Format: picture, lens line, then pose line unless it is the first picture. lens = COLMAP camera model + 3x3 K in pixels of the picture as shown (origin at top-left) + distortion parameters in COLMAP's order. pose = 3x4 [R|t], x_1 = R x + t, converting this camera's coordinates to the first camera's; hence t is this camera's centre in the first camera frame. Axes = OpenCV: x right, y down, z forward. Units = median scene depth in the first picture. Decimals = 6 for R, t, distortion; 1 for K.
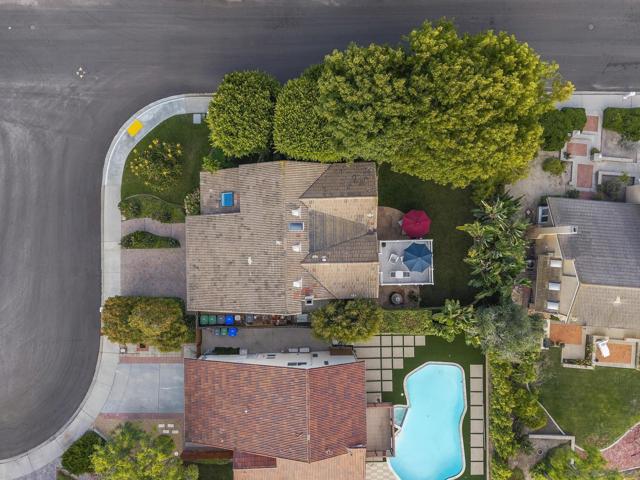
lens RADIAL K [[429.7, 0, 313.5], [0, 429.7, 242.9], [0, 0, 1]] dist [0.034078, -0.036324]
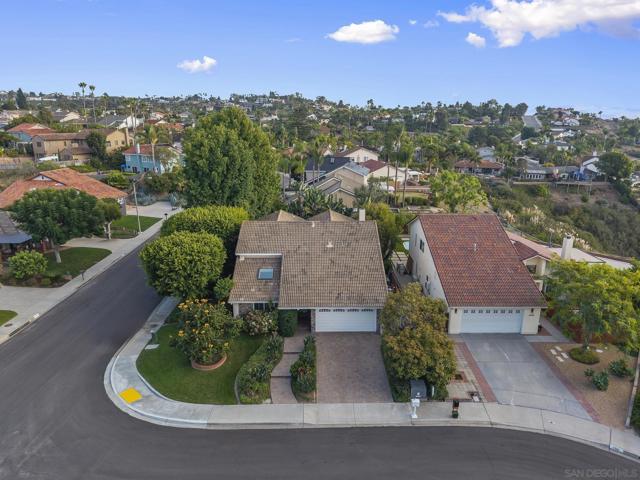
lens RADIAL K [[429.7, 0, 318.6], [0, 429.7, 234.4], [0, 0, 1]] dist [0.034078, -0.036324]
pose [[0.012445, -0.273654, 0.961748, -0.982023], [0.999845, 0.015347, -0.008571, 0.019312], [-0.012414, 0.961706, 0.273803, 0.593165]]
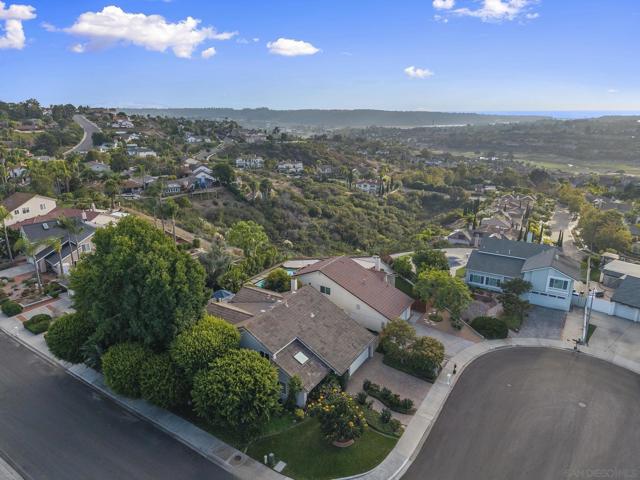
lens RADIAL K [[429.7, 0, 316.7], [0, 429.7, 244.1], [0, 0, 1]] dist [0.034078, -0.036324]
pose [[-0.833474, -0.180325, 0.522307, -0.708937], [0.552282, -0.241946, 0.797776, -0.837414], [-0.017489, 0.953386, 0.301246, 0.325195]]
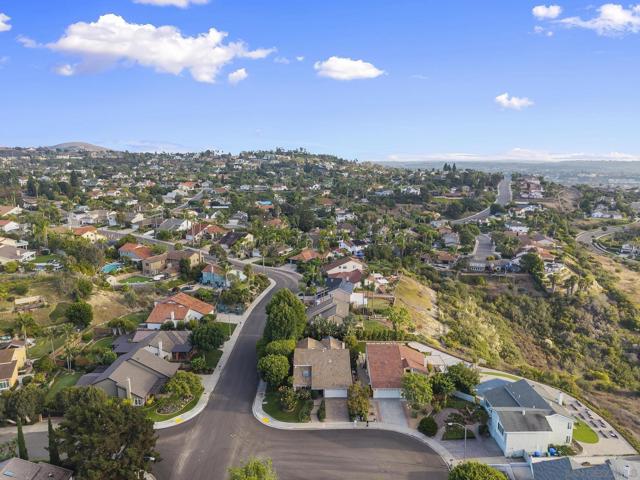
lens RADIAL K [[429.7, 0, 319.9], [0, 429.7, 236.6], [0, 0, 1]] dist [0.034078, -0.036324]
pose [[0.013624, -0.196587, 0.980392, -2.250451], [0.999831, 0.014759, -0.010934, -0.002170], [-0.012320, 0.980375, 0.196755, -0.243216]]
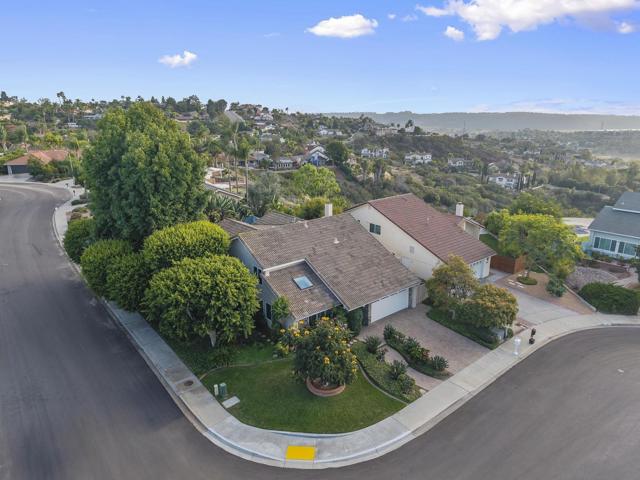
lens RADIAL K [[429.7, 0, 315.7], [0, 429.7, 240.0], [0, 0, 1]] dist [0.034078, -0.036324]
pose [[-0.617500, -0.232732, 0.751351, -0.777942], [0.786466, -0.167100, 0.594600, -0.534191], [-0.012832, 0.958078, 0.286220, 0.599098]]
